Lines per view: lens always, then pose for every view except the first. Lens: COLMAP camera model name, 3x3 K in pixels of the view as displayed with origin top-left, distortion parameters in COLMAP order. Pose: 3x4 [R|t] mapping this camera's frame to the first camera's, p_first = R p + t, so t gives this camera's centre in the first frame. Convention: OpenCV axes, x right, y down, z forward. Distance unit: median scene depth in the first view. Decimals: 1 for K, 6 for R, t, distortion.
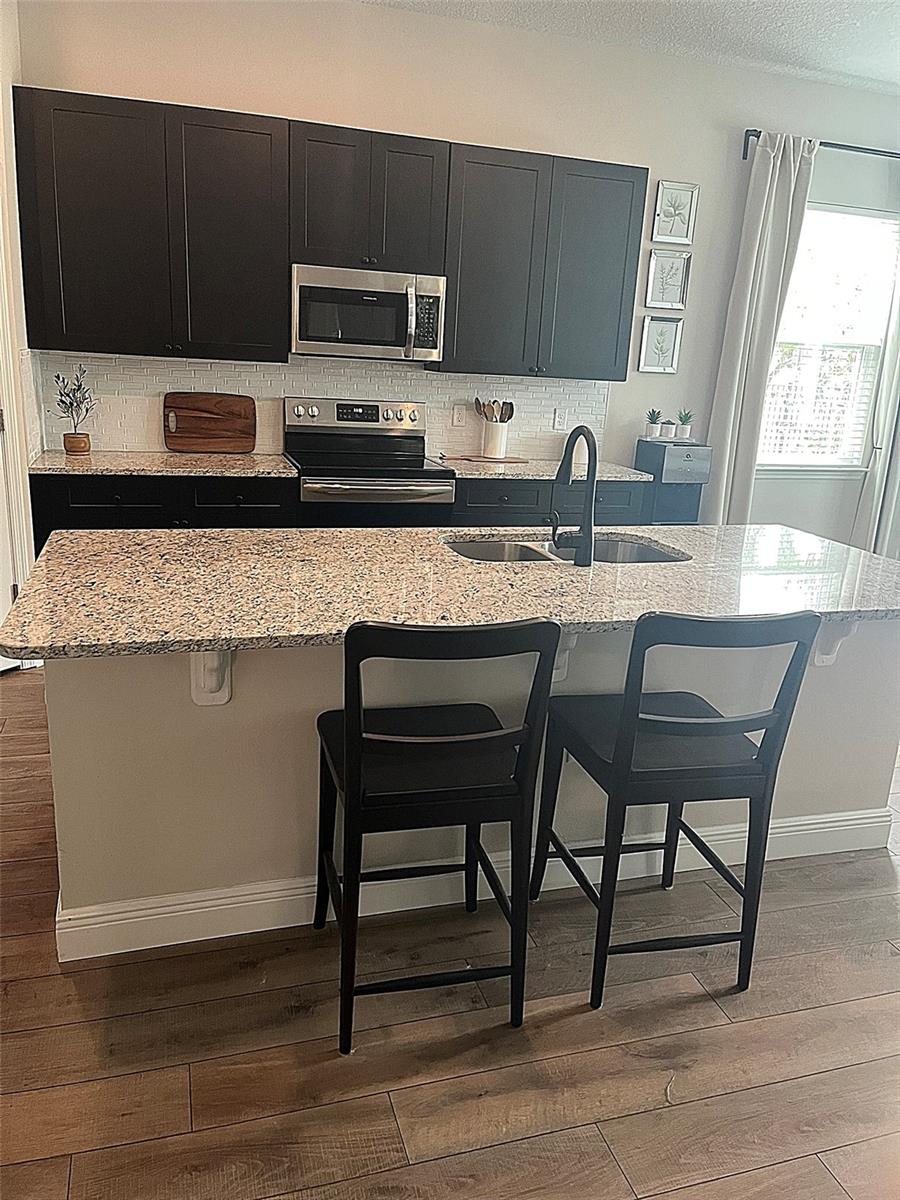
lens RADIAL K [[910.2, 0, 453.3], [0, 910.2, 606.9], [0, 0, 1]] dist [0.008626, -0.030530]
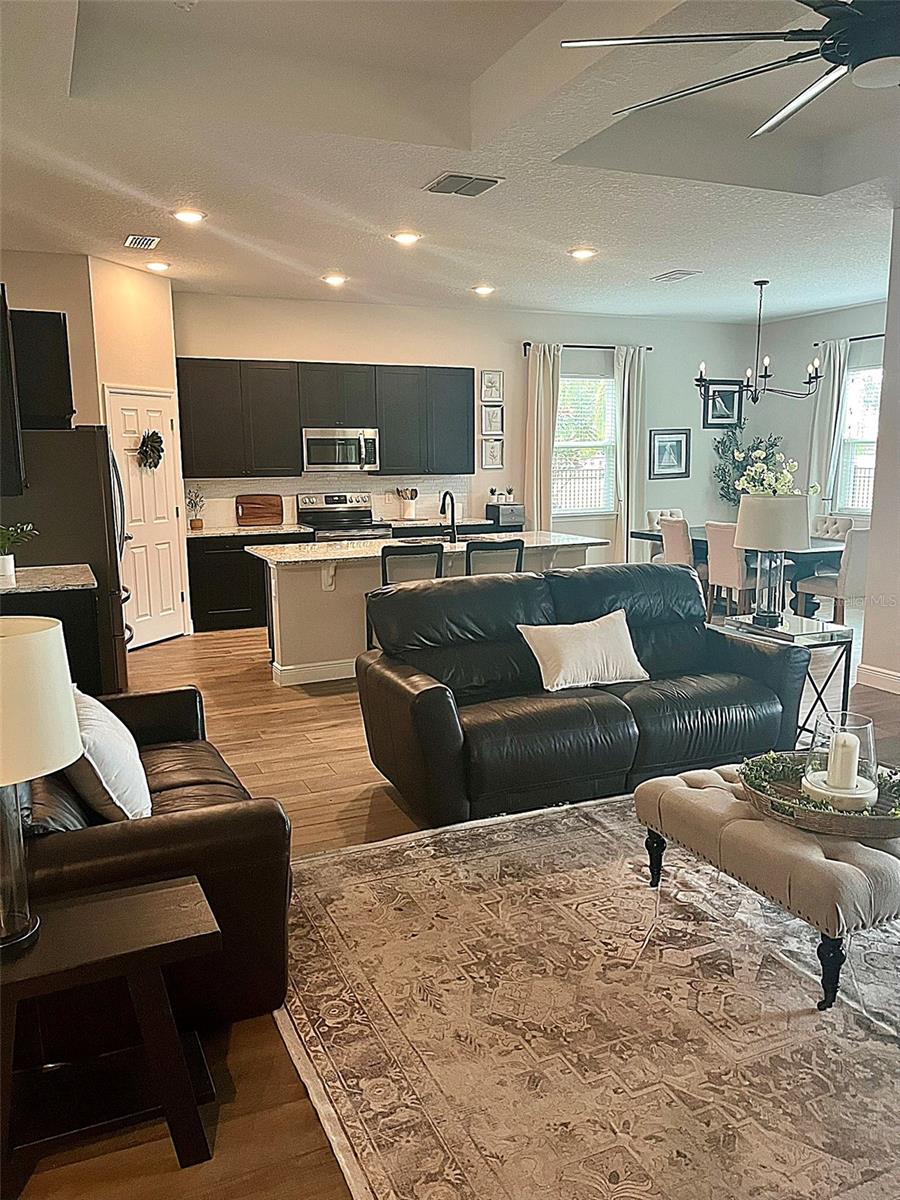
lens RADIAL K [[910.2, 0, 451.4], [0, 910.2, 599.0], [0, 0, 1]] dist [0.008626, -0.030530]
pose [[0.990879, -0.082267, 0.106732, -0.087892], [0.094048, 0.989416, -0.110502, 0.229331], [-0.096512, 0.119532, 0.988128, -0.892630]]
